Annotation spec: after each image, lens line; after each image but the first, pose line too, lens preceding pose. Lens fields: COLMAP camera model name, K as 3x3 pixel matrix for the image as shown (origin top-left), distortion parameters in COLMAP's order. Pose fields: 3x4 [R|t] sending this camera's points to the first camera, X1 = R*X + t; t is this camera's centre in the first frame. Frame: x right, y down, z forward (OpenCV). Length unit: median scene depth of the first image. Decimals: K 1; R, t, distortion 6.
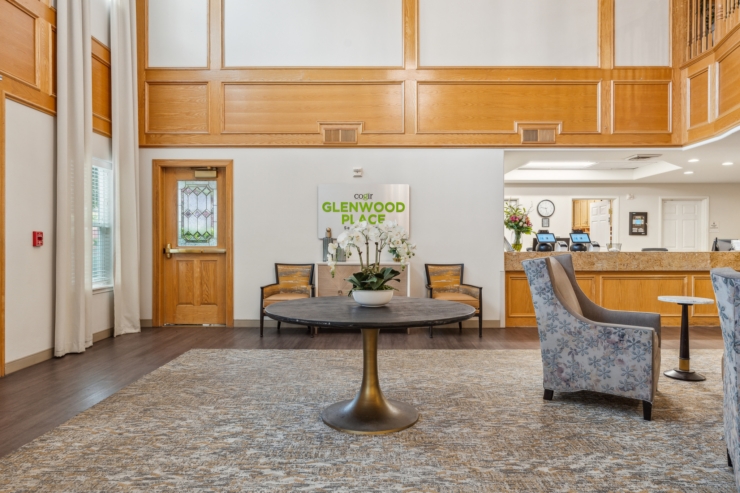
lens RADIAL K [[487.1, 0, 362.3], [0, 487.1, 245.1], [0, 0, 1]] dist [0.001568, 0.001354]
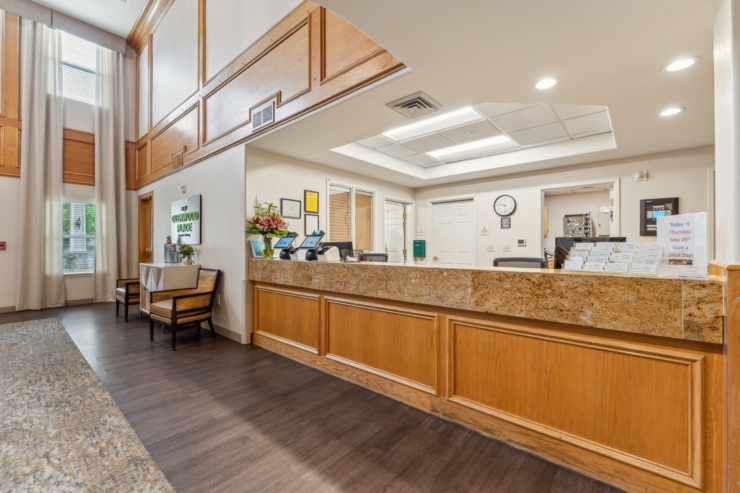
lens RADIAL K [[307.7, 0, 382.1], [0, 307.7, 241.1], [0, 0, 1]] dist [0.000772, -0.000279]
pose [[0.770974, -0.011387, -0.636765, 0.842315], [-0.003143, 0.999760, -0.021685, -0.006446], [0.636859, 0.018720, 0.770753, 0.733224]]
